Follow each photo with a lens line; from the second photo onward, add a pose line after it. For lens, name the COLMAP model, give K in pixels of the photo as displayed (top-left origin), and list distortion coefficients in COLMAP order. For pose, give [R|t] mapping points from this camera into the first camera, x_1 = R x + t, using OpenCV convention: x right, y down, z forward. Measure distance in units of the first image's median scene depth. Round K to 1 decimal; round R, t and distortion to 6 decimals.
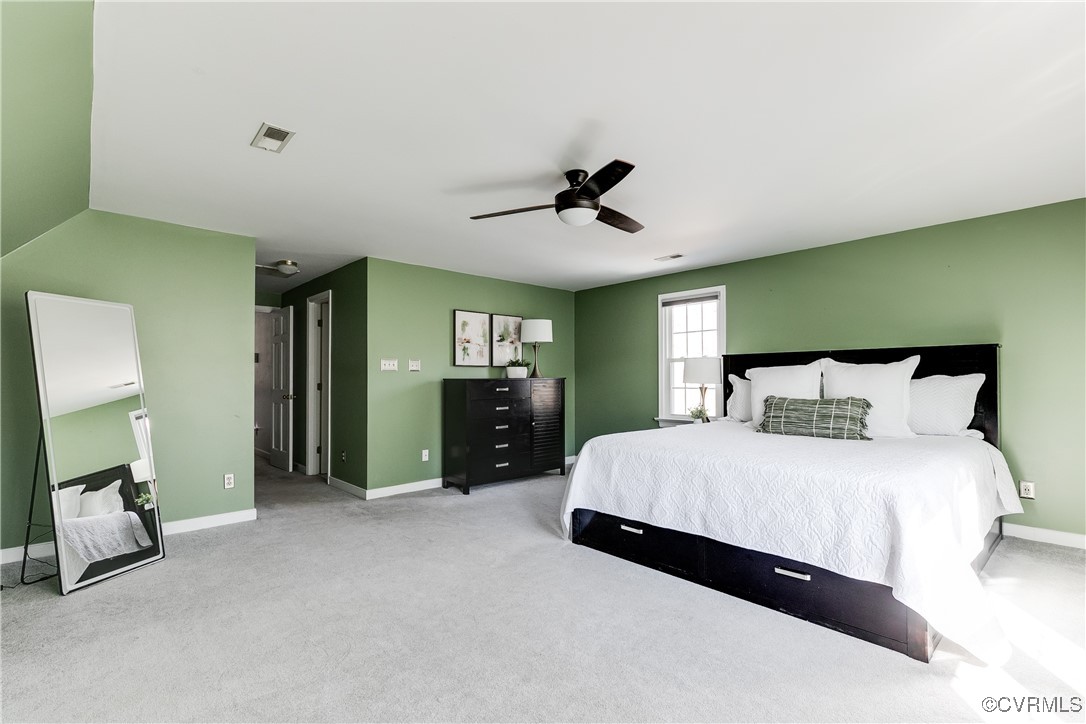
lens RADIAL K [[495.5, 0, 538.5], [0, 495.5, 367.5], [0, 0, 1]] dist [0.000162, -0.000237]
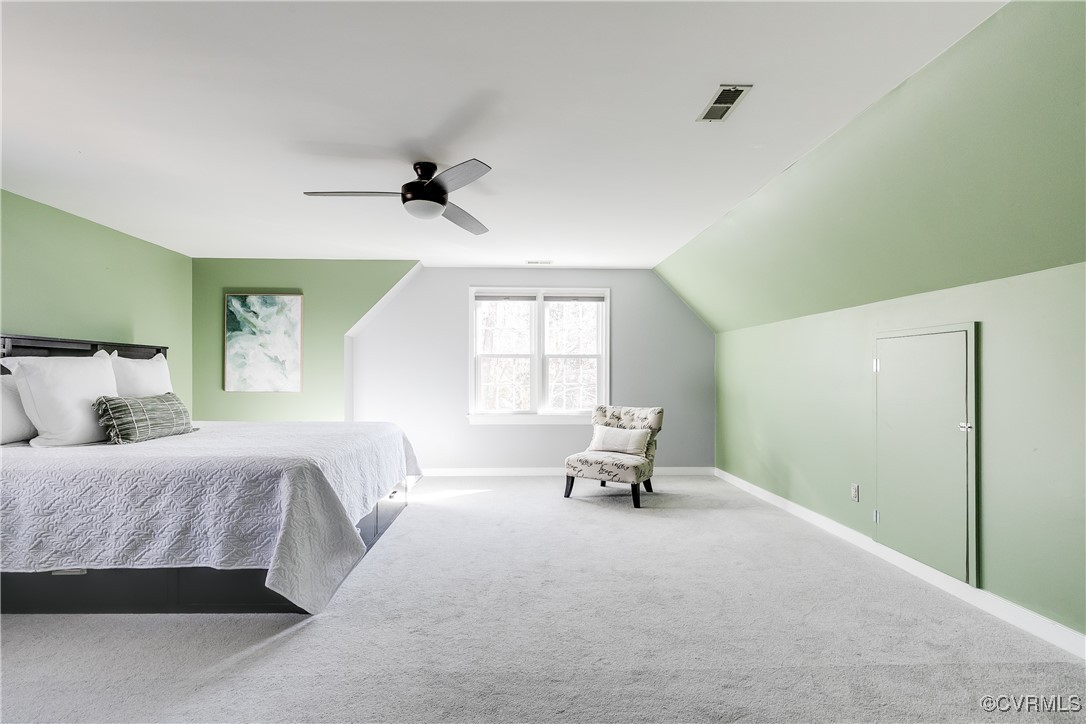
lens RADIAL K [[495.5, 0, 532.2], [0, 495.5, 370.0], [0, 0, 1]] dist [0.000162, -0.000237]
pose [[-0.766739, 0.010762, 0.641869, -0.555969], [-0.010831, 0.999500, -0.029697, 0.034692], [-0.641868, -0.029722, -0.766239, 1.251774]]
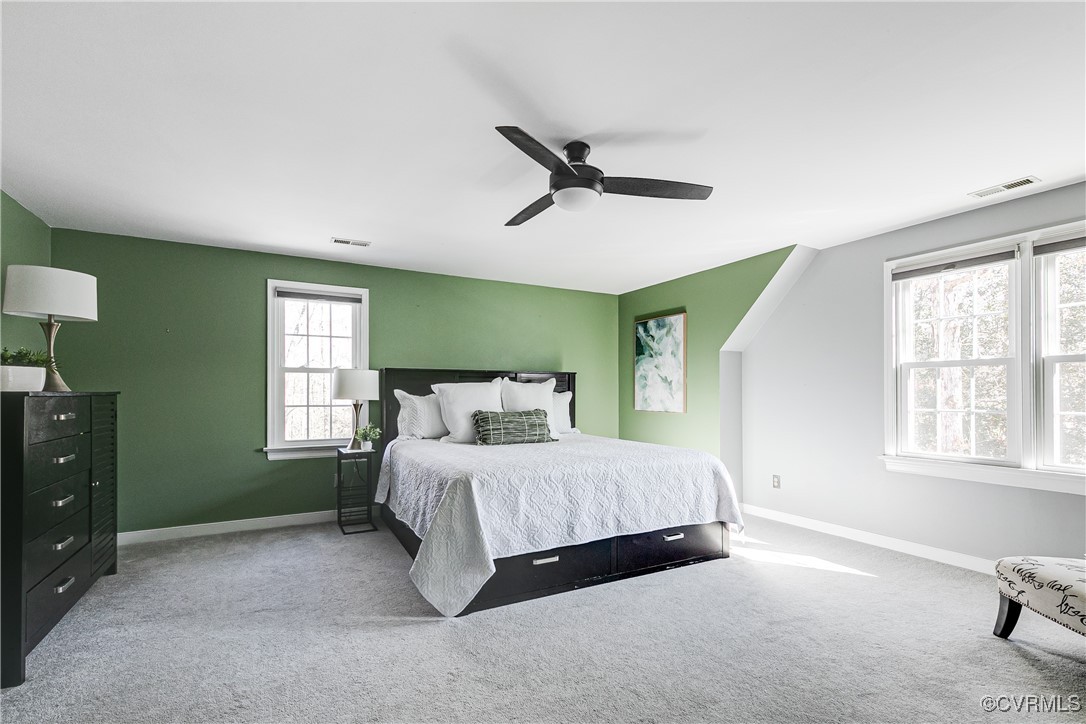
lens RADIAL K [[495.5, 0, 544.4], [0, 495.5, 393.2], [0, 0, 1]] dist [0.000162, -0.000237]
pose [[0.229854, 0.007658, 0.973195, -0.572825], [-0.023035, 0.999732, -0.002426, 0.021147], [-0.972953, -0.021859, 0.229968, 0.668268]]
